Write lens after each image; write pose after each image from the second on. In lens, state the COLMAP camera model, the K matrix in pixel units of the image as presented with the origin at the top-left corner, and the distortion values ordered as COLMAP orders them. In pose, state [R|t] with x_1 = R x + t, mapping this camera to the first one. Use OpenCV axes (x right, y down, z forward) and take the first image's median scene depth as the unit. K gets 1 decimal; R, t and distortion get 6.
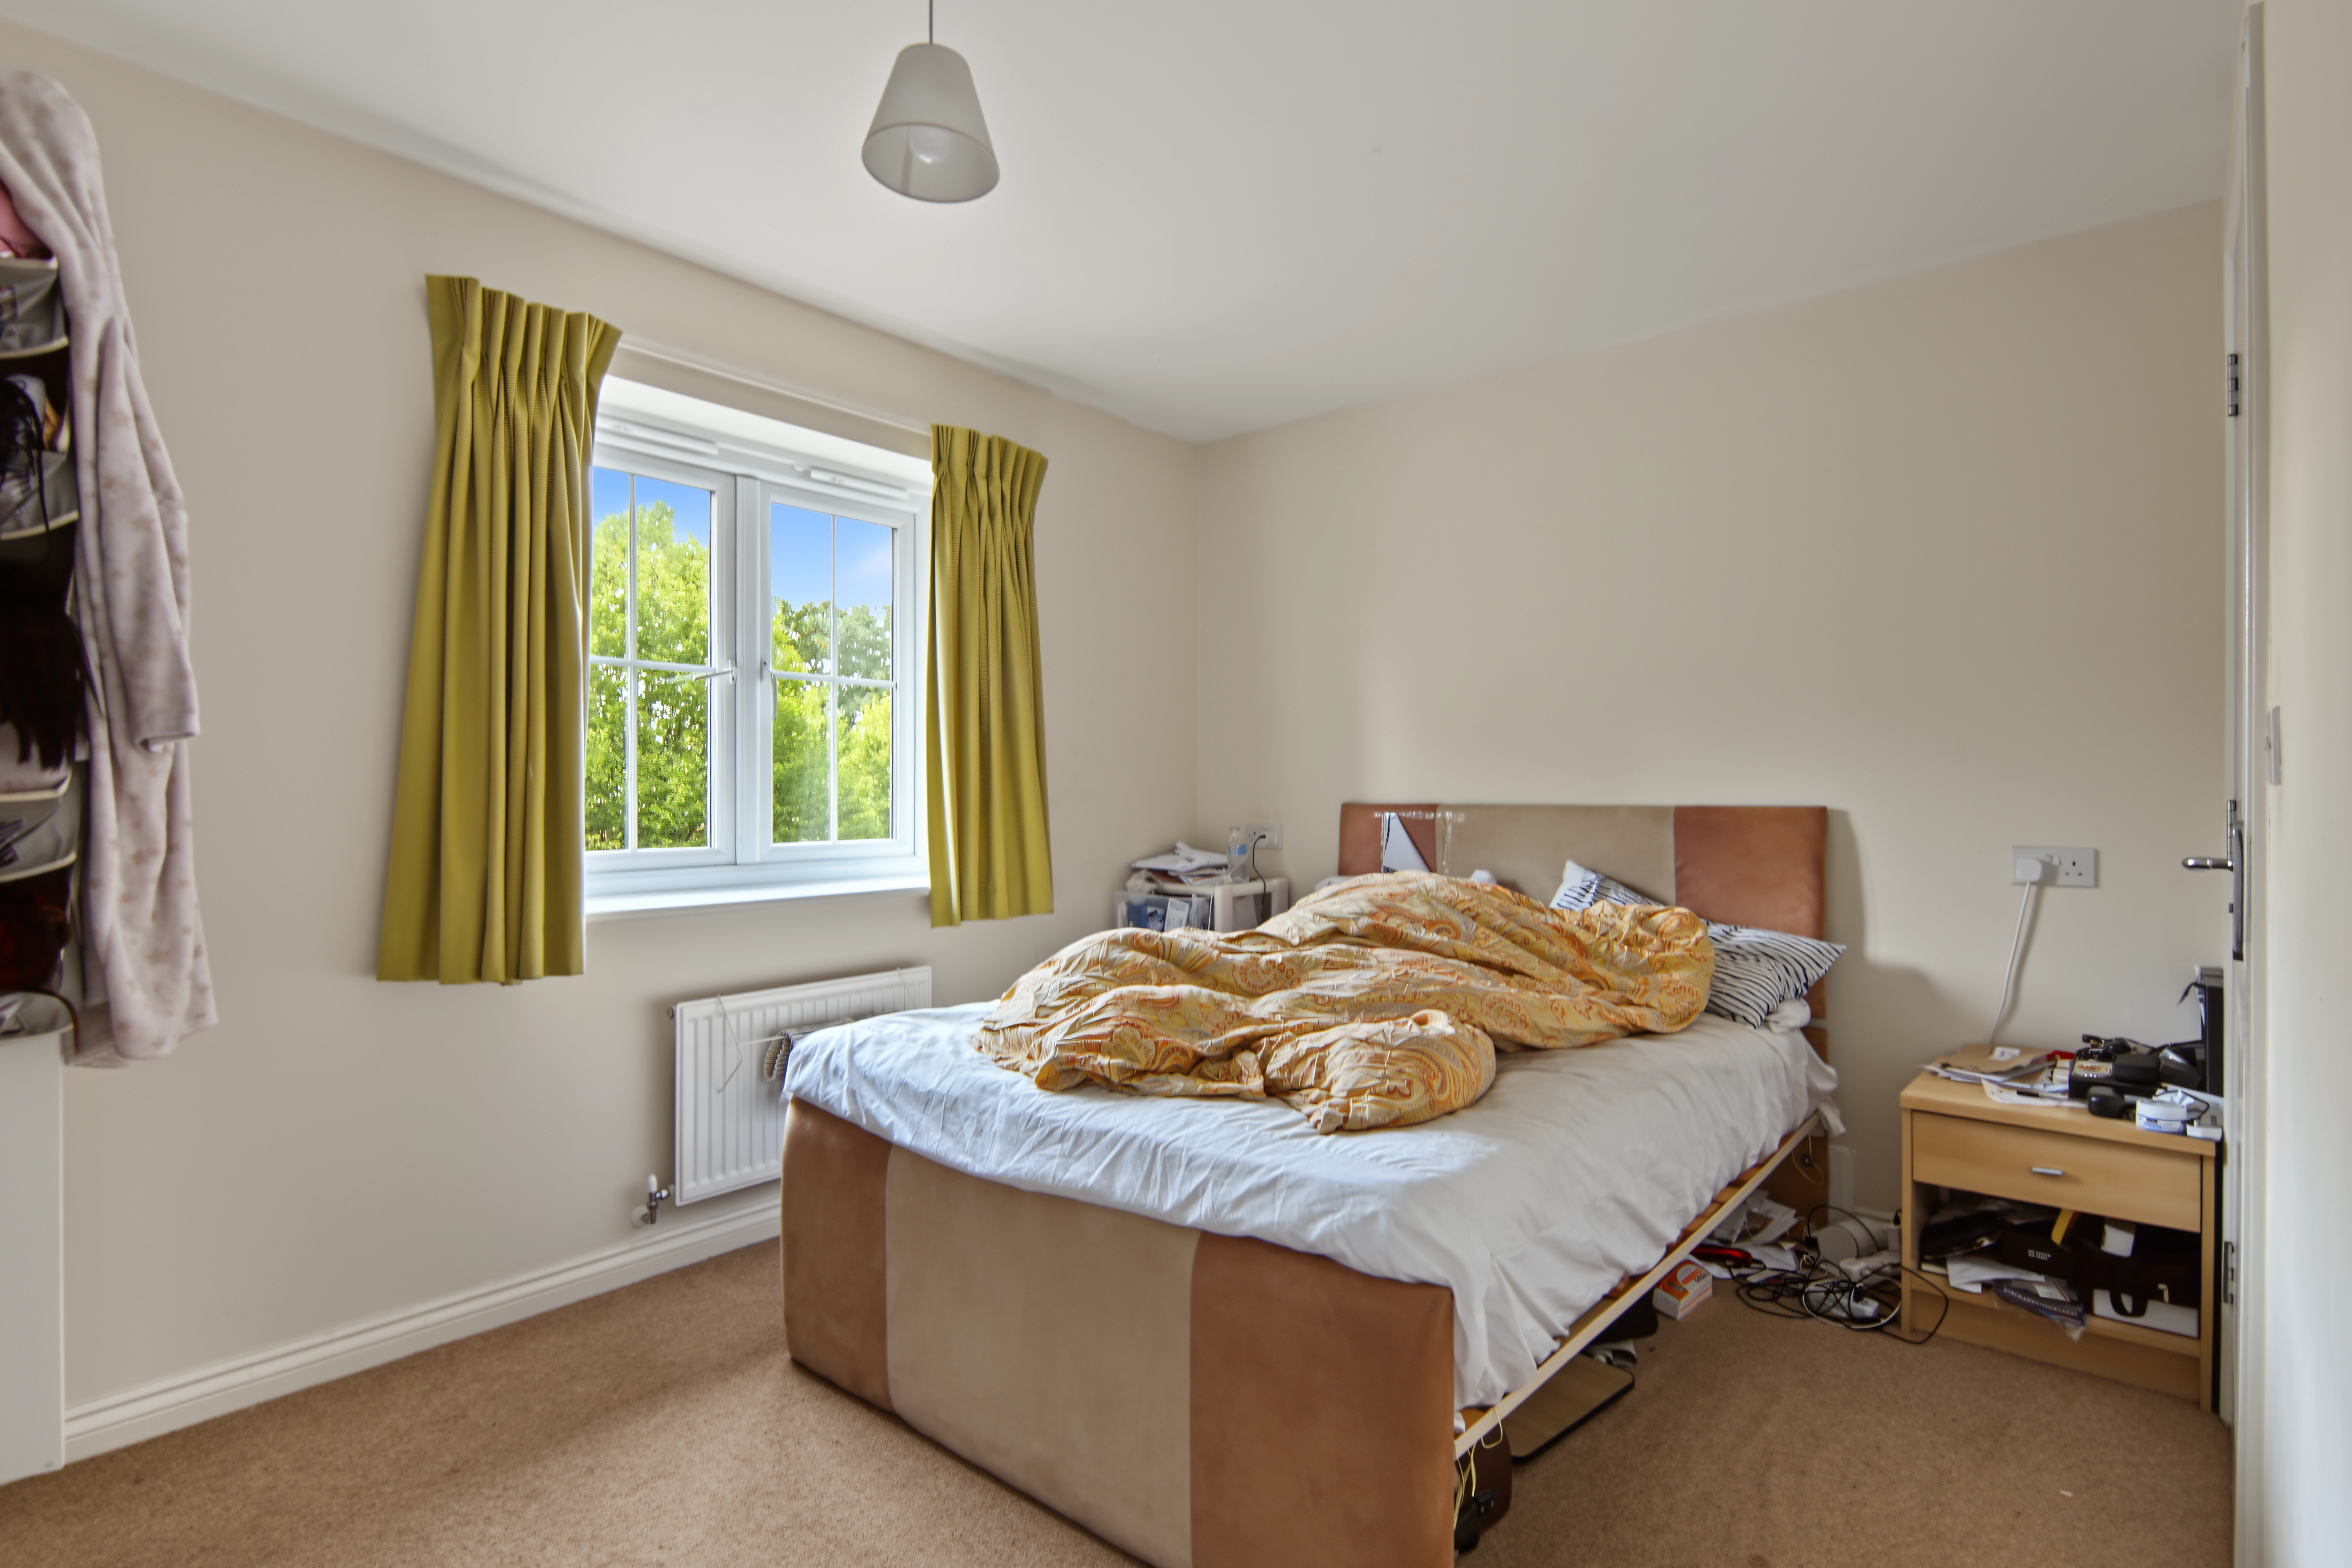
lens RADIAL K [[1149.7, 0, 1176.1], [0, 1149.7, 790.3], [0, 0, 1]] dist [0.010177, -0.013016]
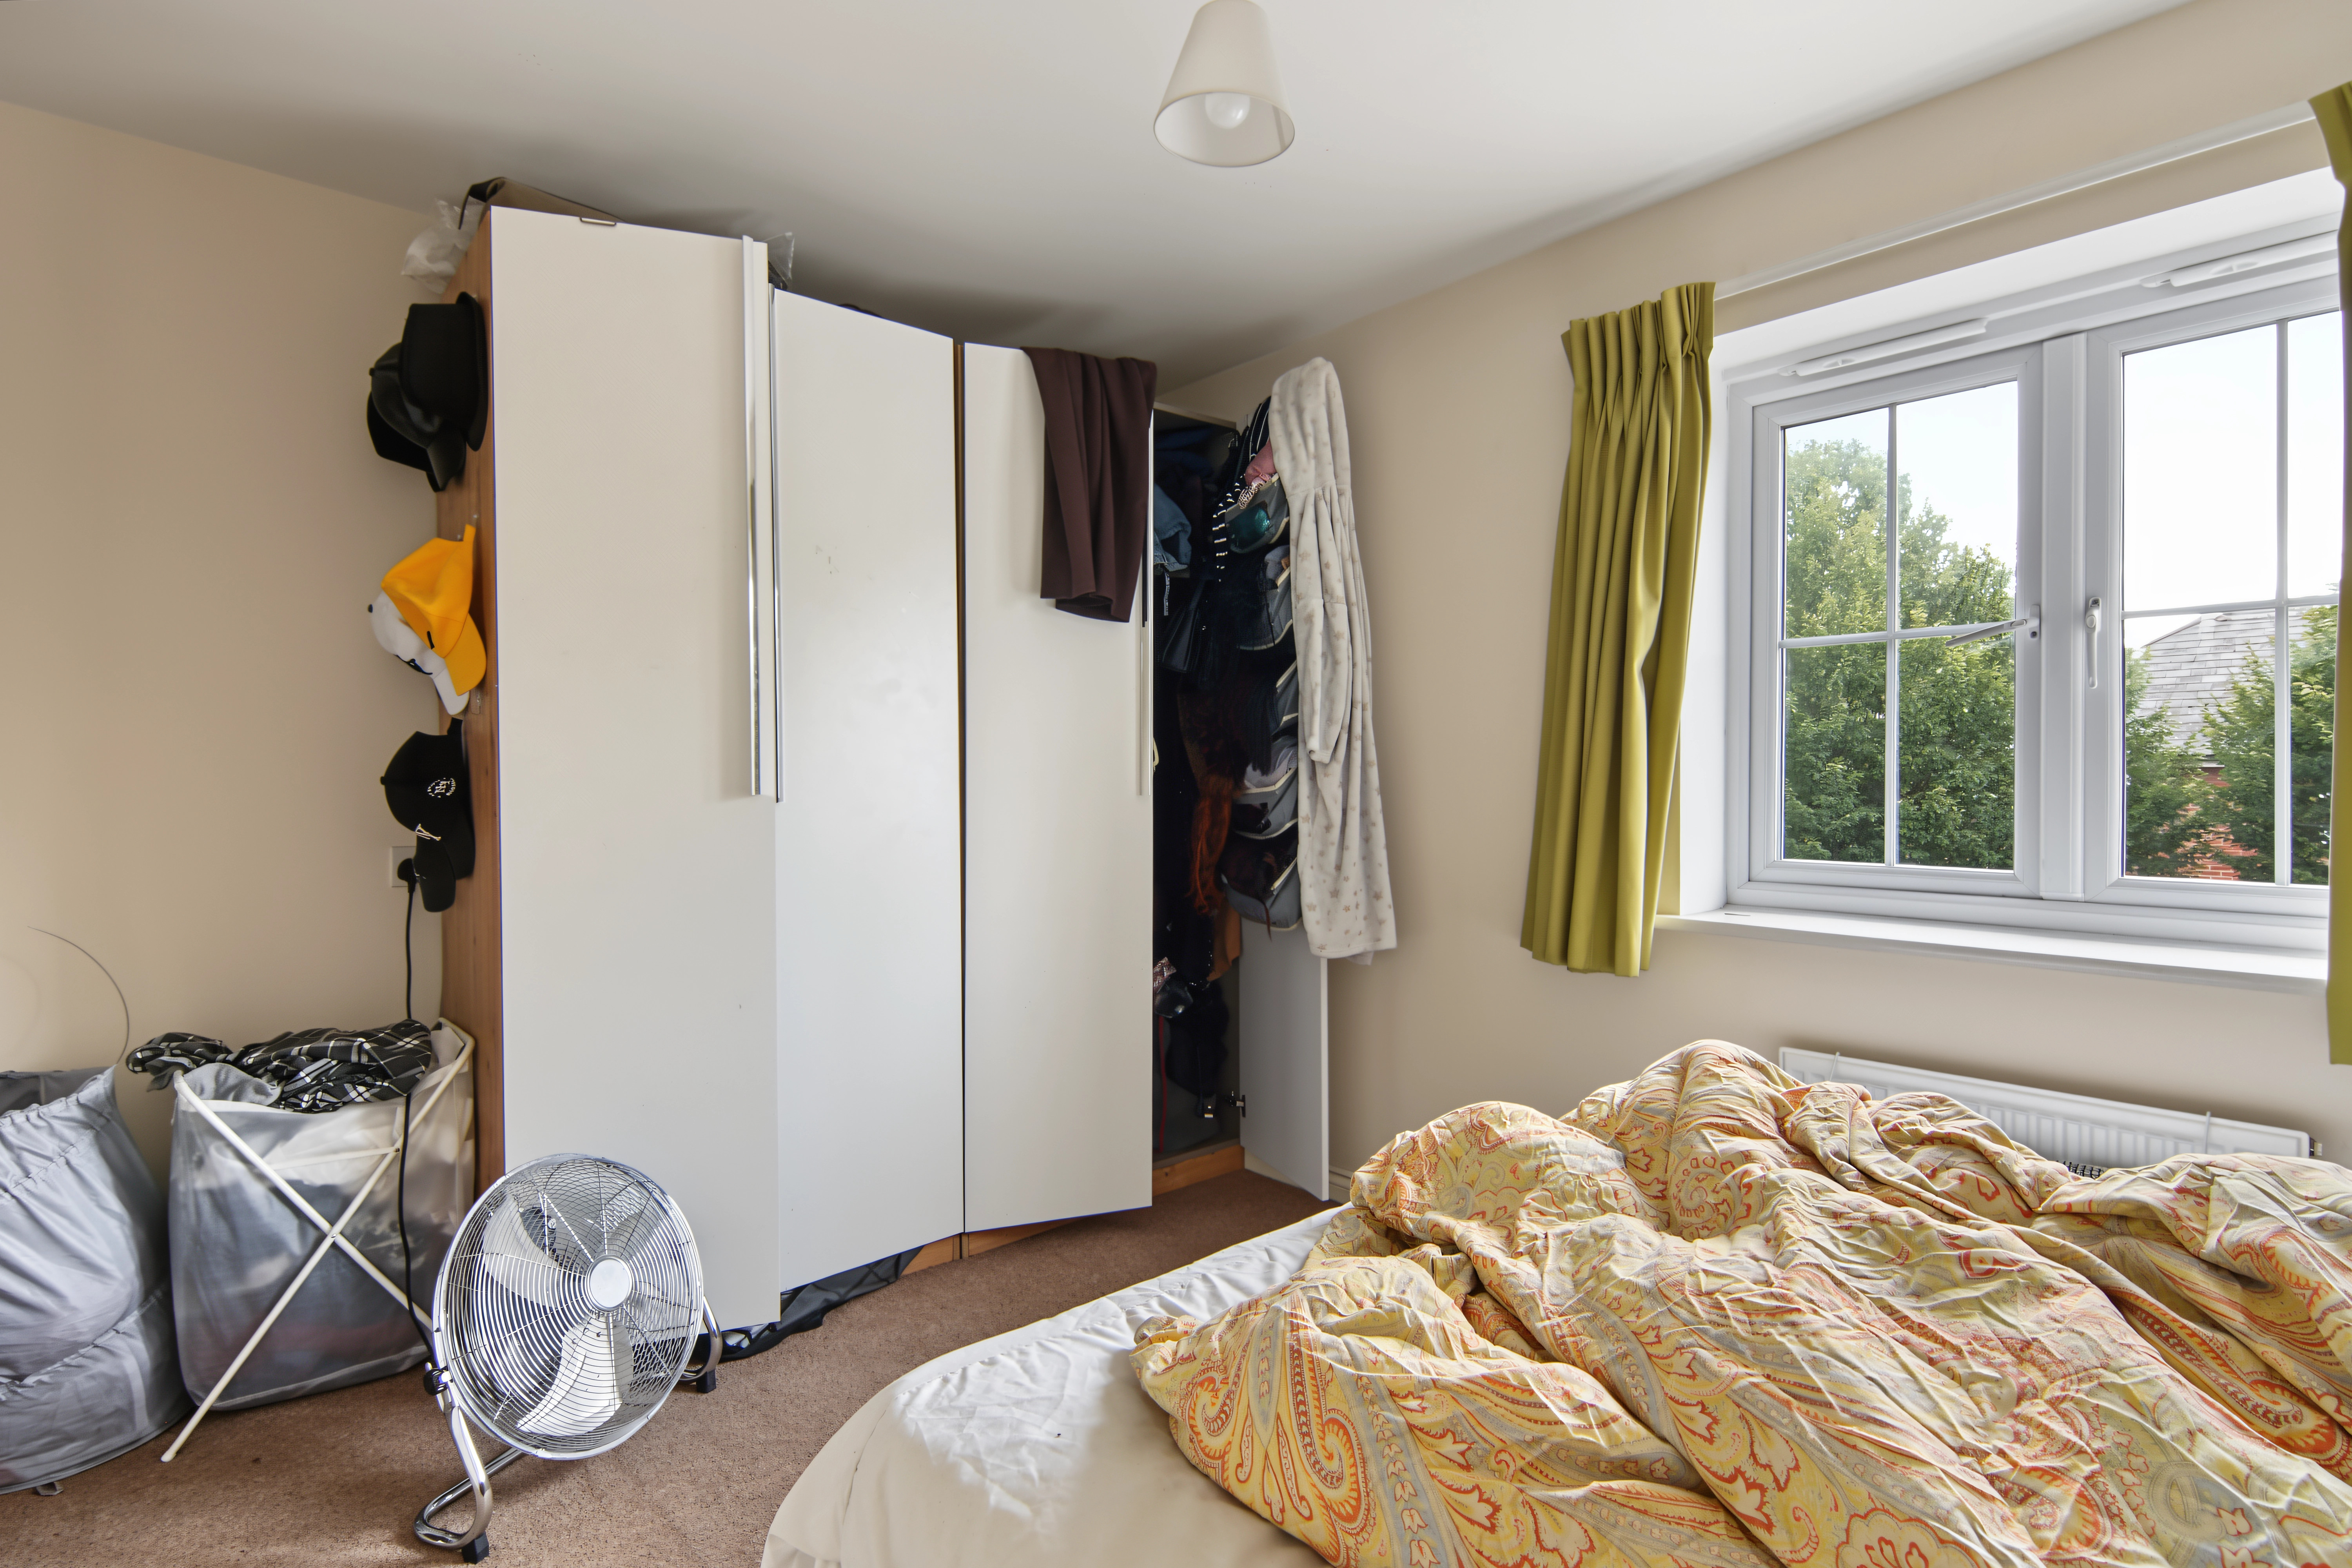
lens RADIAL K [[1149.7, 0, 1176.3], [0, 1149.7, 780.7], [0, 0, 1]] dist [0.010177, -0.013016]
pose [[-0.156234, -0.007302, -0.987693, 0.463560], [-0.009624, 0.999936, -0.005871, 0.002301], [0.987673, 0.008588, -0.156294, 0.704658]]
